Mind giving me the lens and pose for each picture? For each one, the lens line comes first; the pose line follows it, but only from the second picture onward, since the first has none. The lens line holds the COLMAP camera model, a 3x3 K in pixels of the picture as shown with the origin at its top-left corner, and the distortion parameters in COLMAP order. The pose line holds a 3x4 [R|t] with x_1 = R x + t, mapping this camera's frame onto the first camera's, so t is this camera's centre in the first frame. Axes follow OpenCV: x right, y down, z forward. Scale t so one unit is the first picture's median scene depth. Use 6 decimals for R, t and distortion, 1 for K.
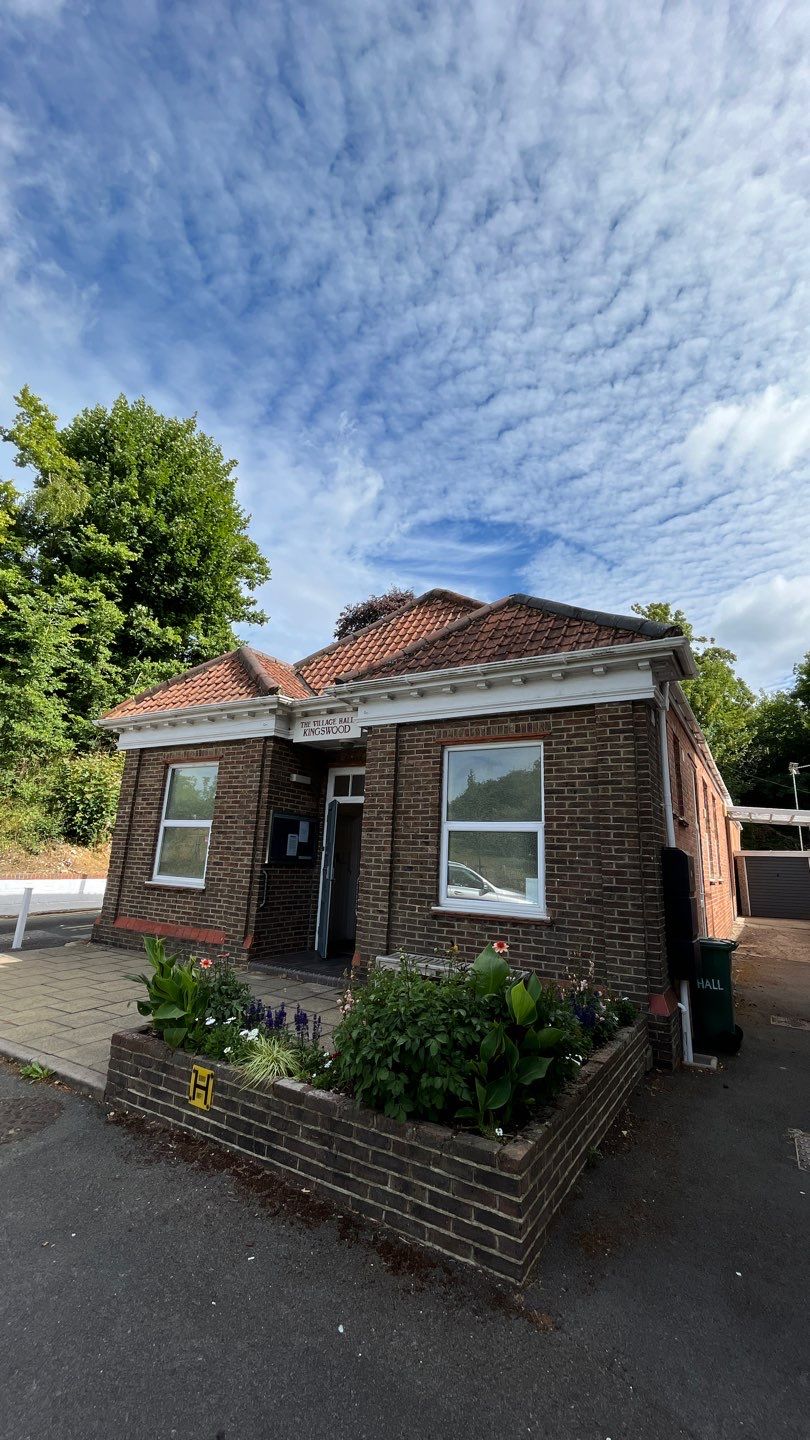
lens RADIAL K [[592.1, 0, 399.0], [0, 592.1, 711.8], [0, 0, 1]] dist [-0.007572, 0.001455]
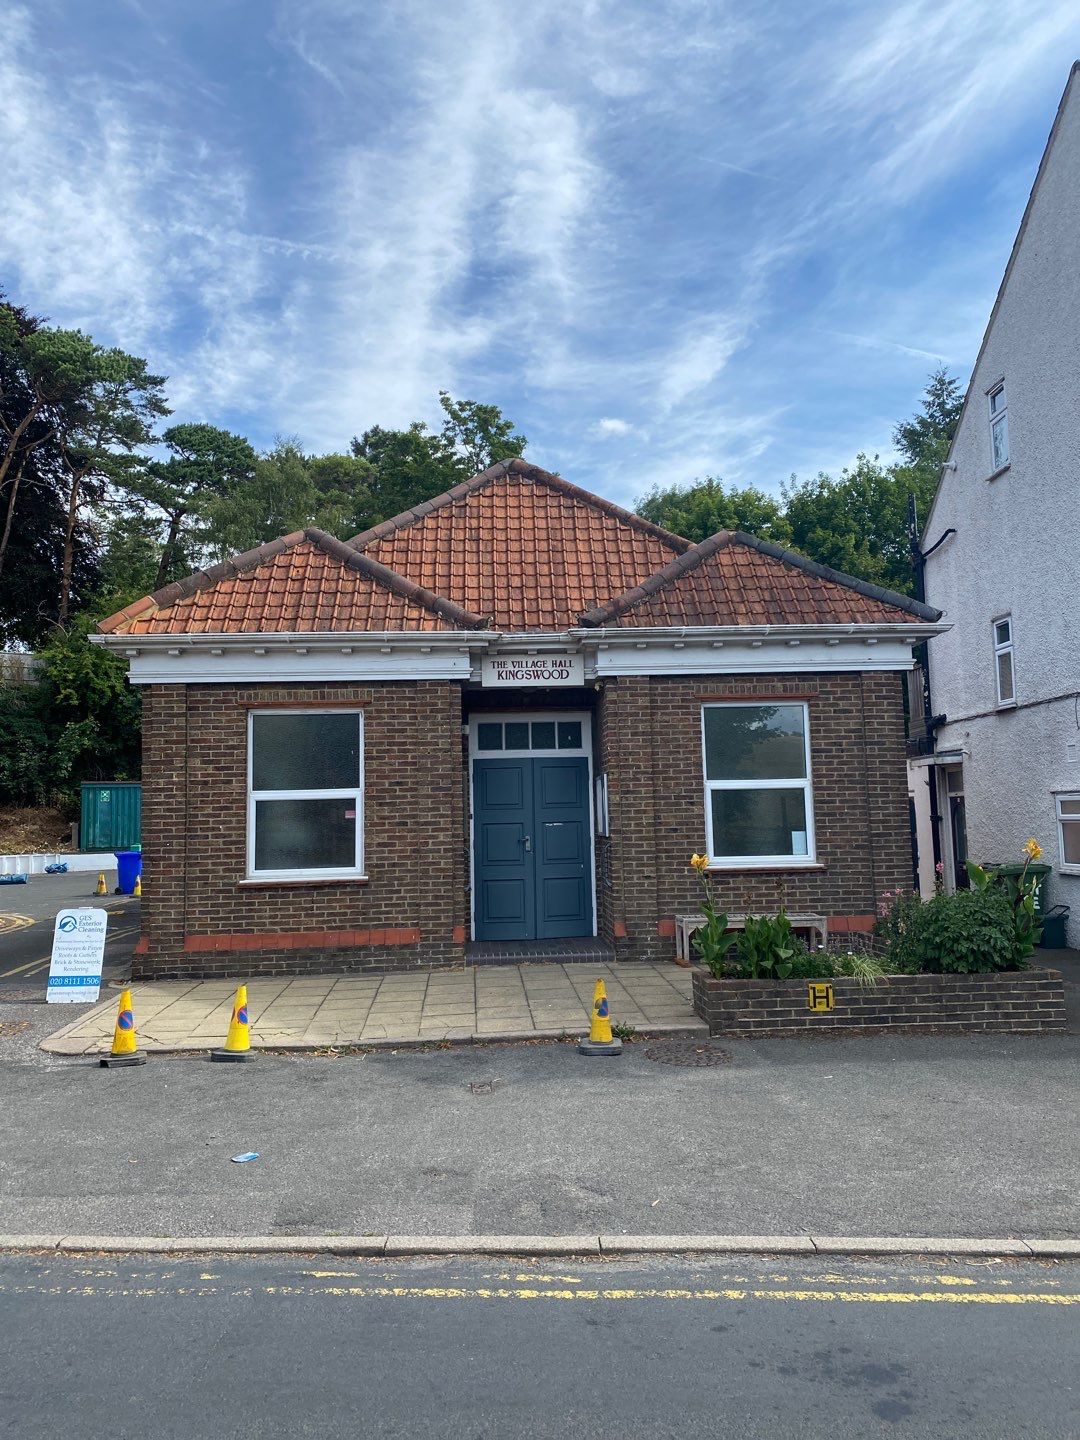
lens RADIAL K [[1116.5, 0, 547.5], [0, 1116.5, 697.4], [0, 0, 1]] dist [0.039284, -0.045398]
pose [[0.818297, -0.001741, 0.574793, -2.576797], [-0.082368, 0.989320, 0.120259, -0.320551], [-0.568863, -0.145753, 0.809414, -0.671367]]
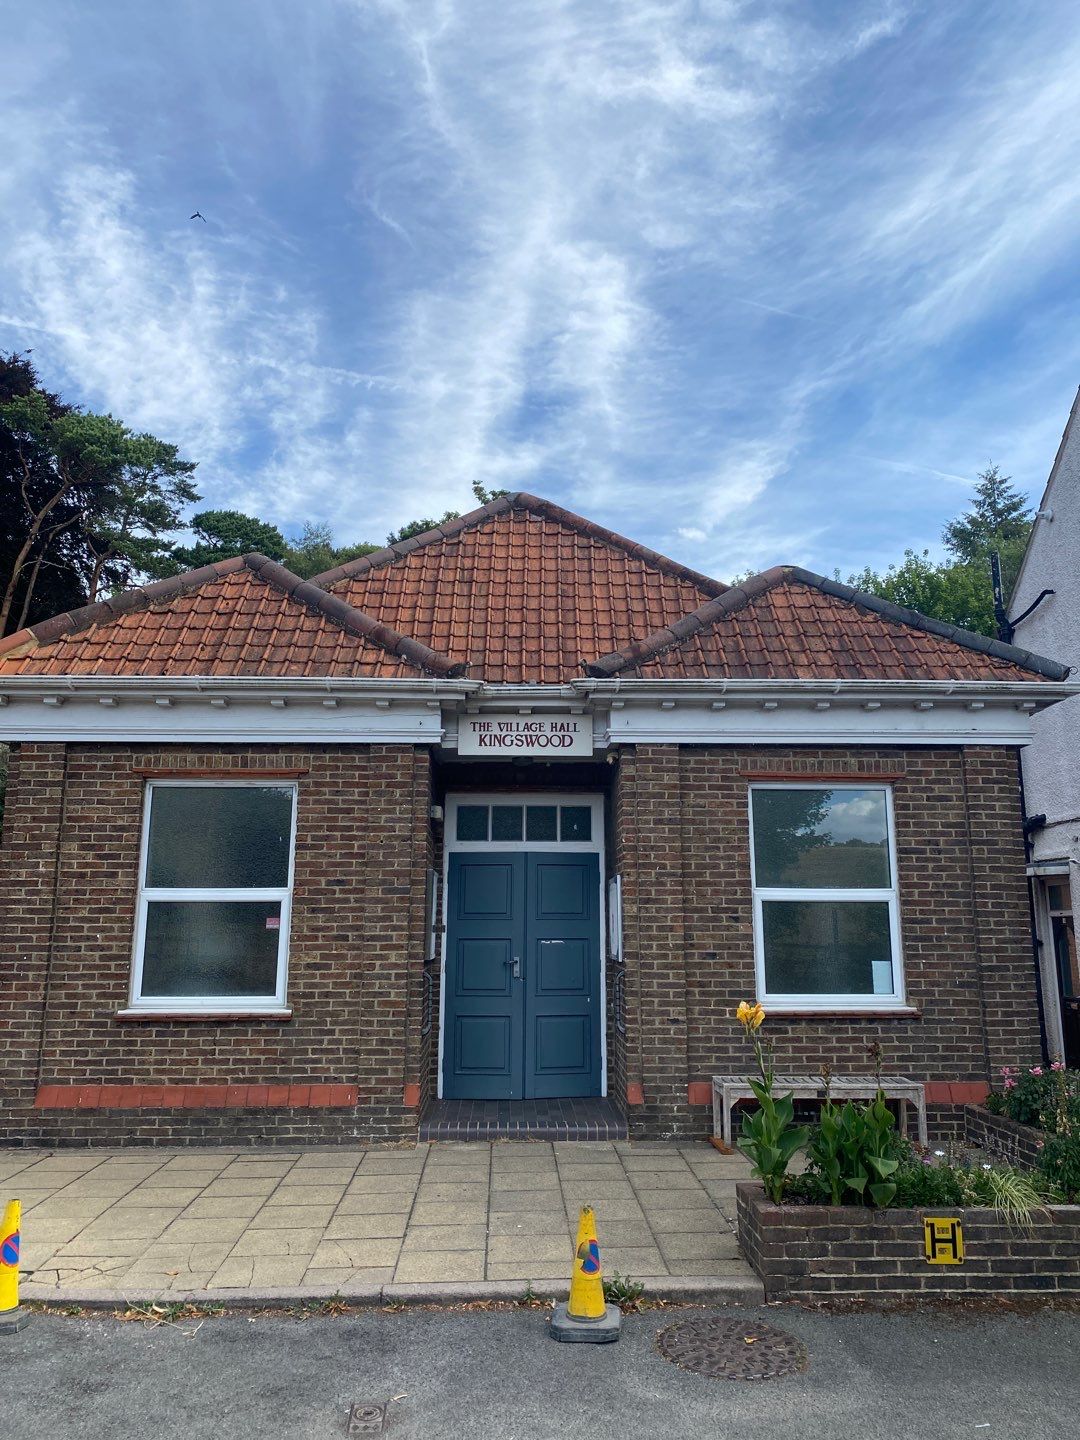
lens RADIAL K [[1116.5, 0, 555.6], [0, 1116.5, 696.0], [0, 0, 1]] dist [0.039284, -0.045398]
pose [[0.833154, 0.068337, 0.548803, -1.925416], [-0.099888, 0.994610, 0.027794, -0.129844], [-0.543946, -0.077976, 0.835490, 0.037610]]
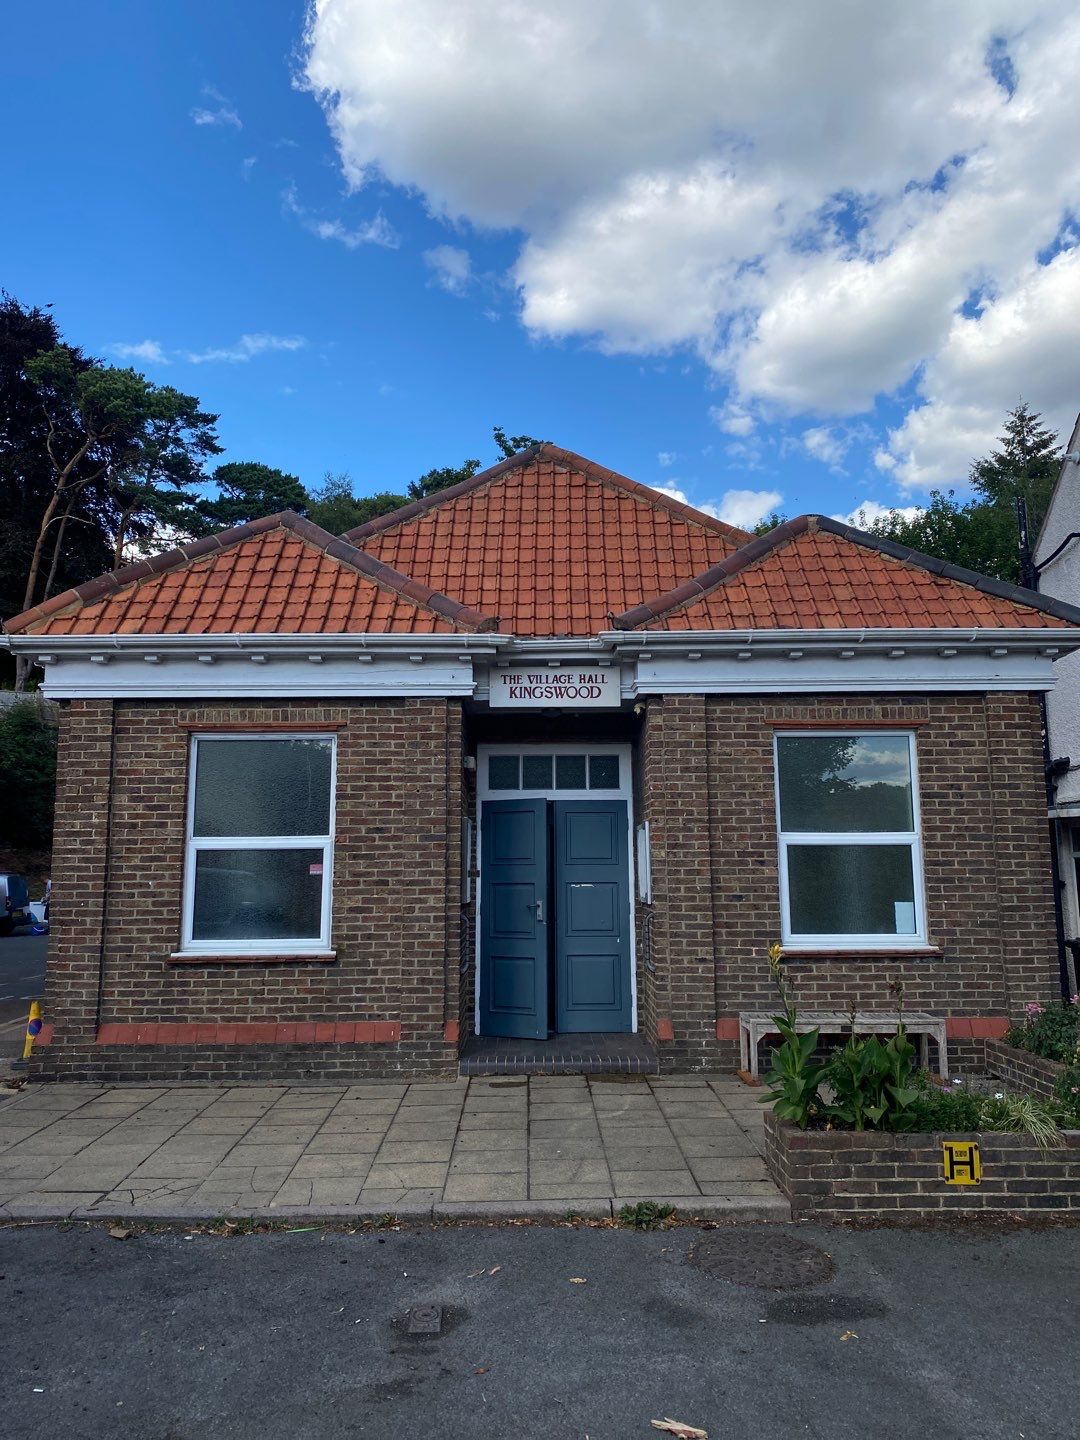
lens RADIAL K [[1116.5, 0, 548.7], [0, 1116.5, 696.0], [0, 0, 1]] dist [0.039284, -0.045398]
pose [[0.848083, 0.032321, 0.528876, -1.982701], [-0.086356, 0.993224, 0.077779, -0.146686], [-0.522779, -0.111635, 0.845127, -0.017126]]
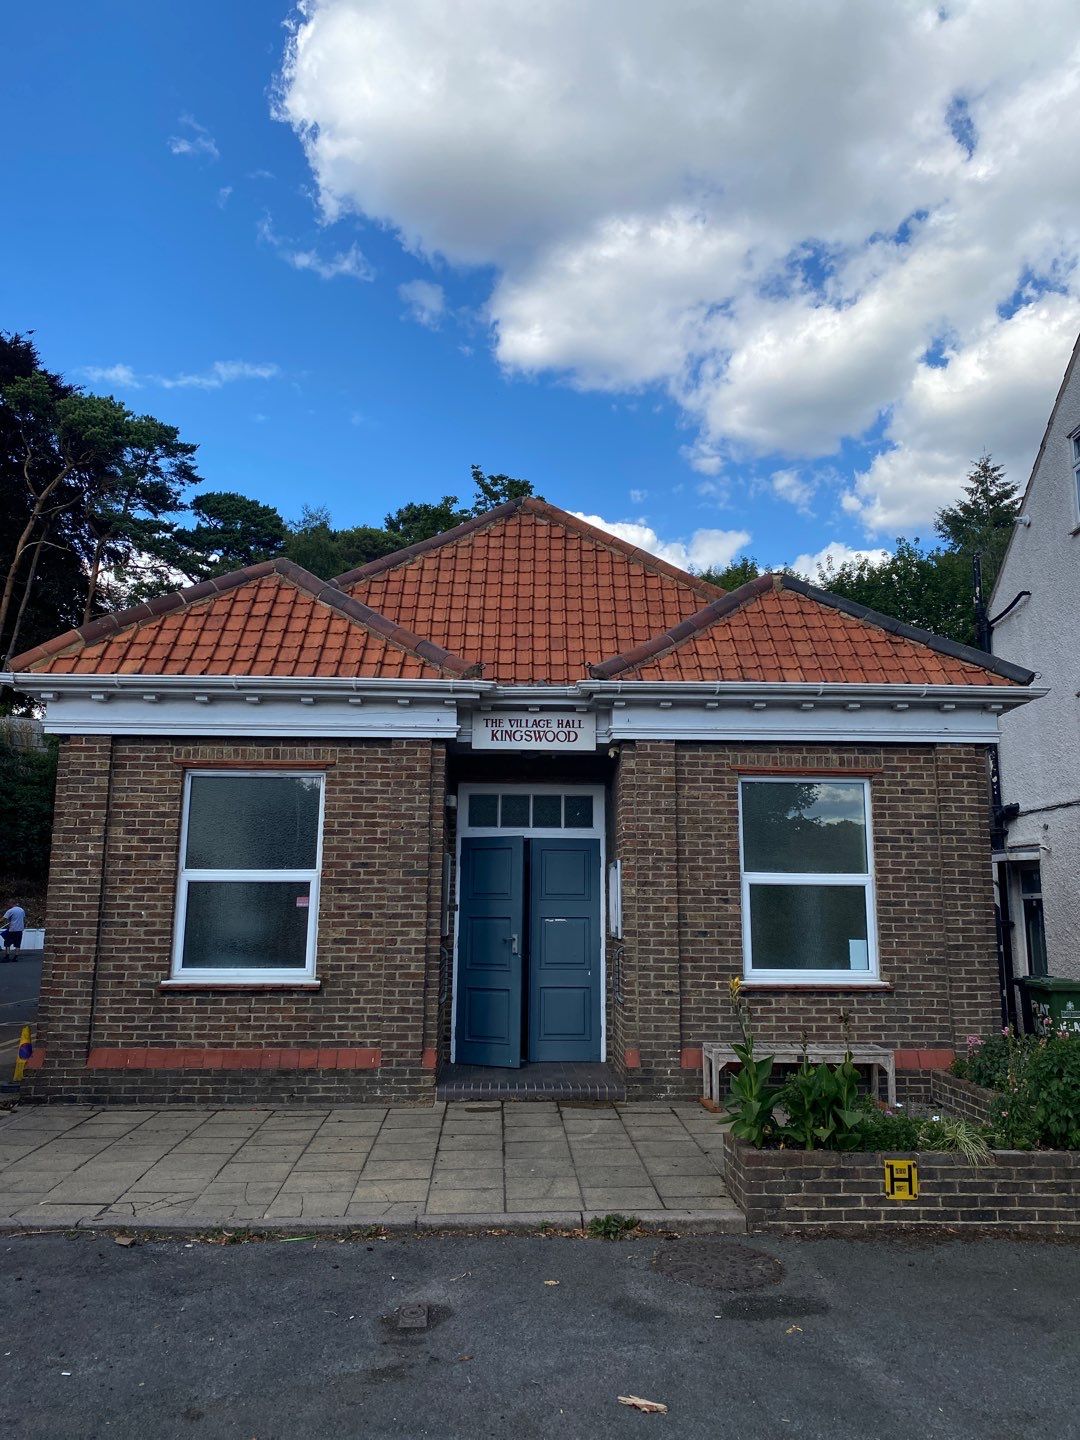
lens RADIAL K [[1116.5, 0, 556.2], [0, 1116.5, 695.0], [0, 0, 1]] dist [0.039284, -0.045398]
pose [[0.829426, 0.064414, 0.554890, -2.103712], [-0.107132, 0.993233, 0.044838, -0.191957], [-0.548248, -0.096636, 0.830714, -0.156010]]
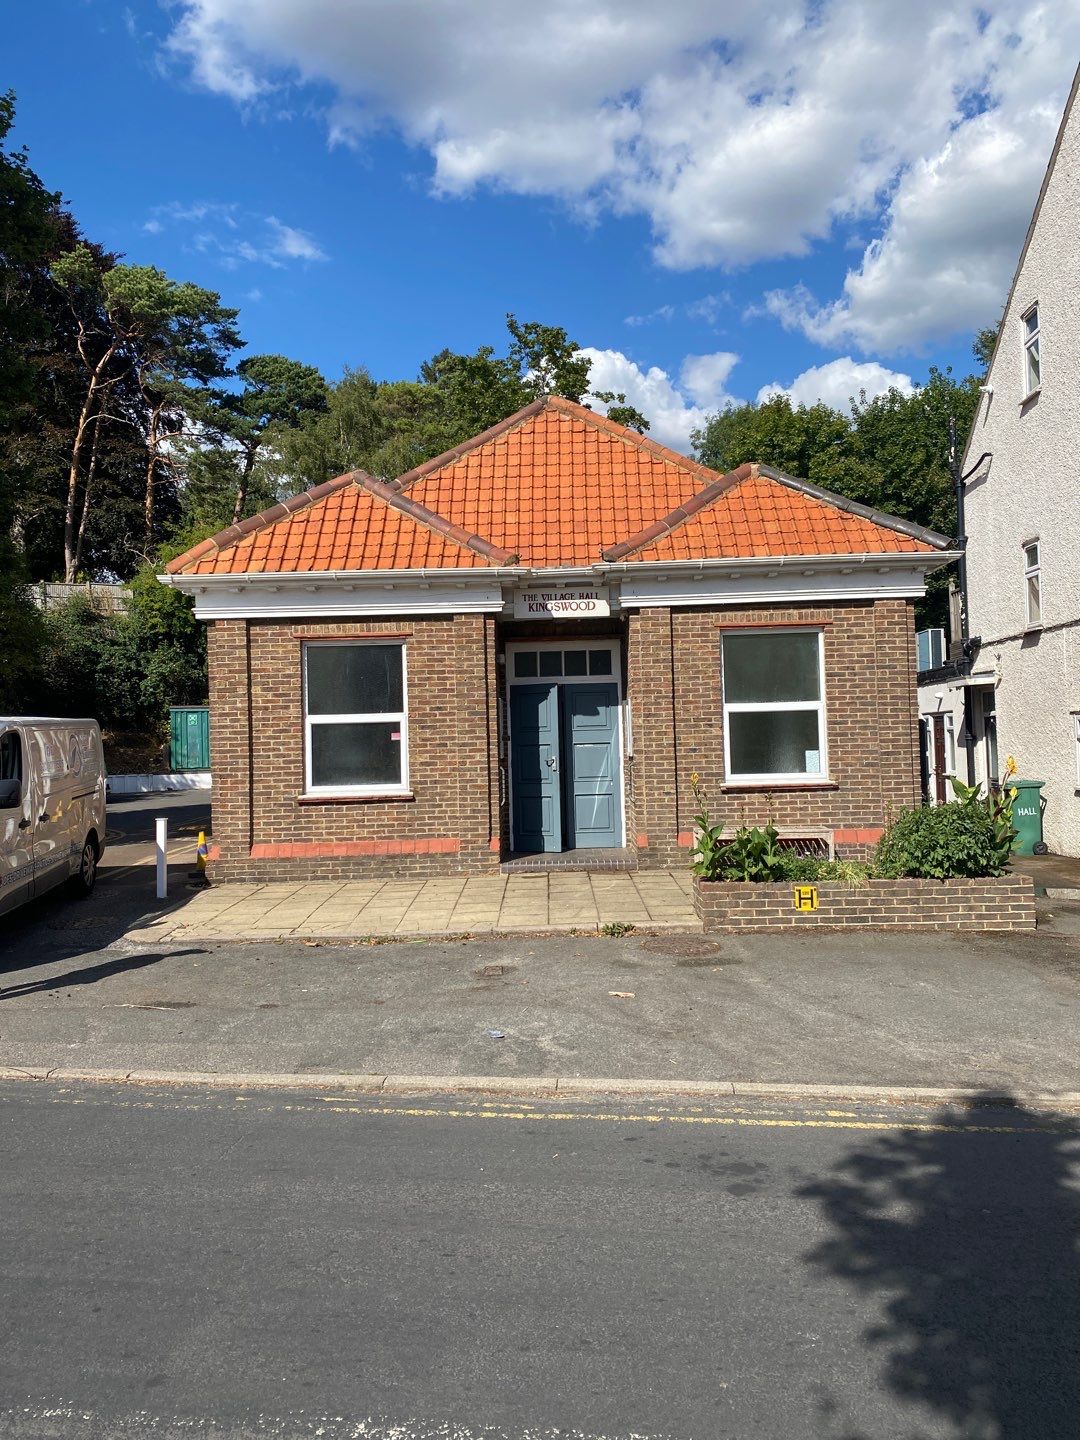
lens RADIAL K [[1116.5, 0, 543.0], [0, 1116.5, 697.4], [0, 0, 1]] dist [0.039284, -0.045398]
pose [[0.859202, -0.047757, 0.509403, -2.584693], [-0.060926, 0.979000, 0.194545, -0.403170], [-0.507996, -0.198189, 0.838249, -1.022121]]
